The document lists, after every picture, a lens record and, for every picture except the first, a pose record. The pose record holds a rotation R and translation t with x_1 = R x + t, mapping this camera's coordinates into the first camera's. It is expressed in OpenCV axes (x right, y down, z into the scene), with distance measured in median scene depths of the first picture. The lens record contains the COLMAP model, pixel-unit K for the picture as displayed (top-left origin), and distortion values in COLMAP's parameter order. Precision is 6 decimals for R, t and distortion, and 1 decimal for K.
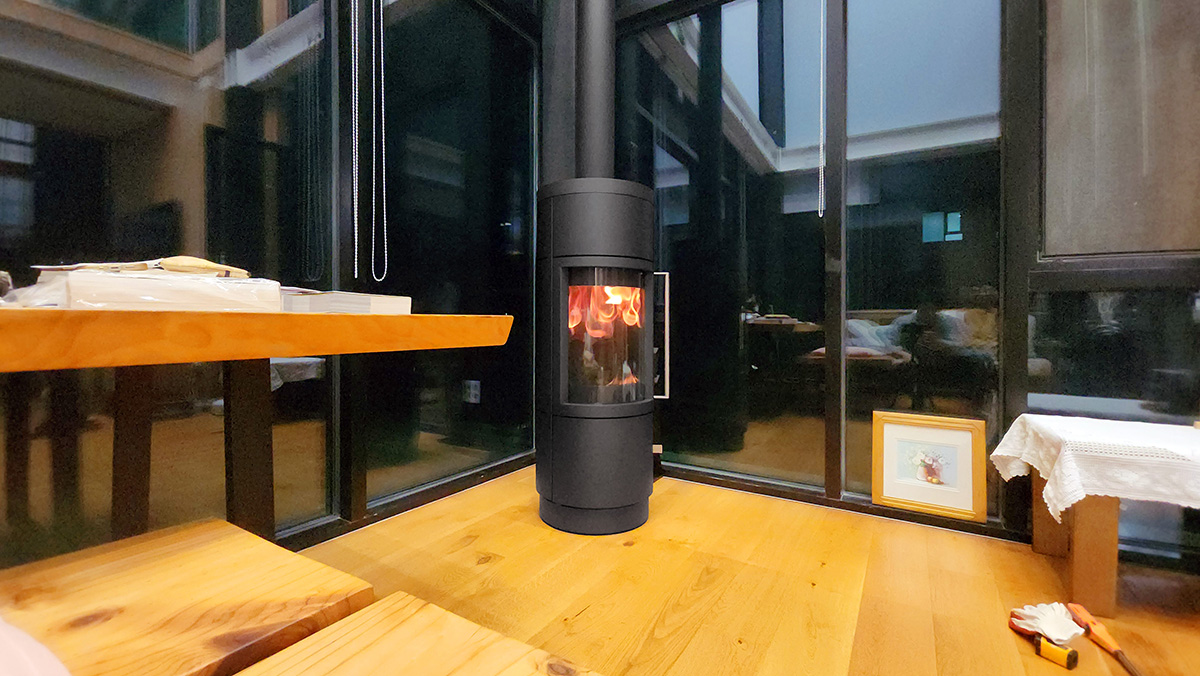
lens RADIAL K [[496.5, 0, 569.5], [0, 496.5, 331.5], [0, 0, 1]] dist [-0.007888, -0.000480]
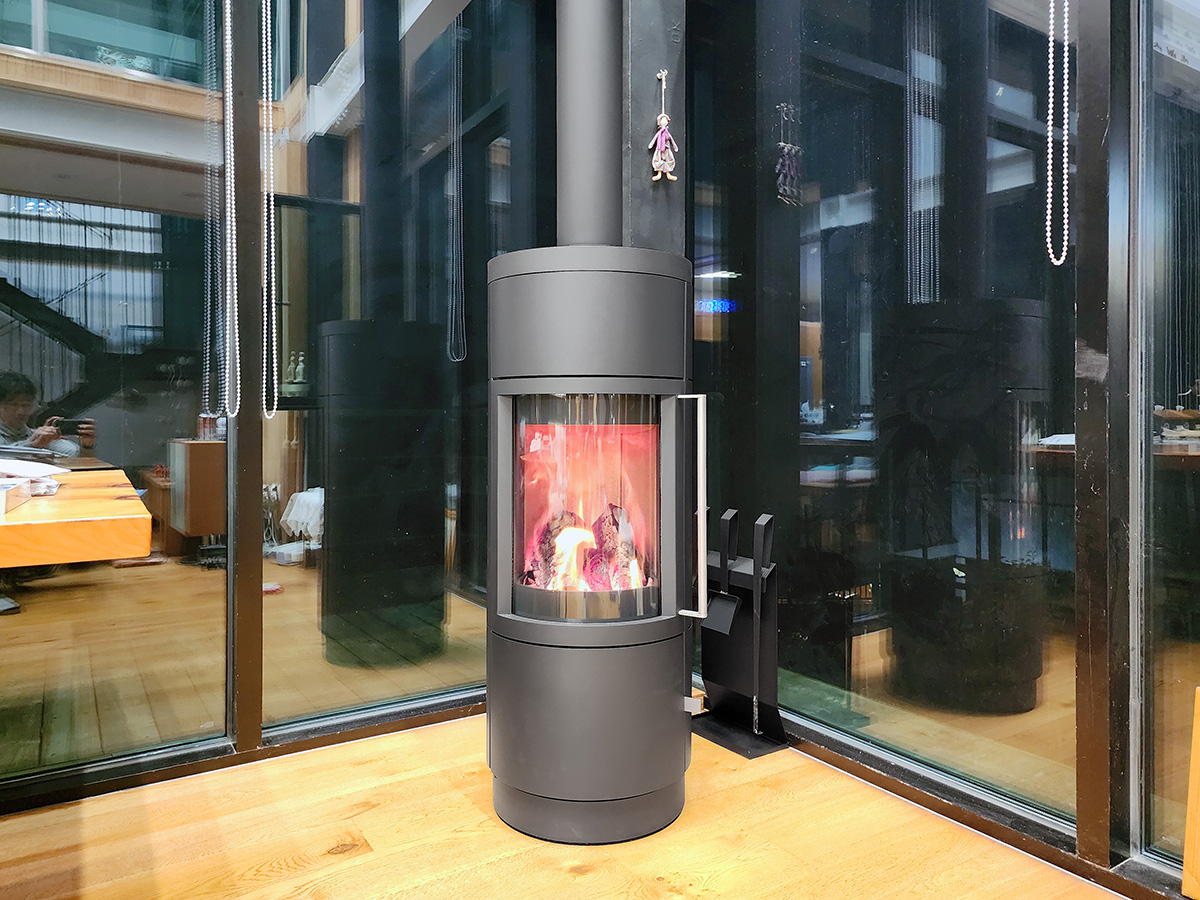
lens RADIAL K [[805.6, 0, 593.7], [0, 805.6, 414.0], [0, 0, 1]] dist [0.041467, -0.017608]
pose [[0.905005, -0.012254, -0.425225, 0.473643], [0.002285, 0.999711, -0.023946, -0.072642], [0.425395, 0.020700, 0.904771, 0.111149]]
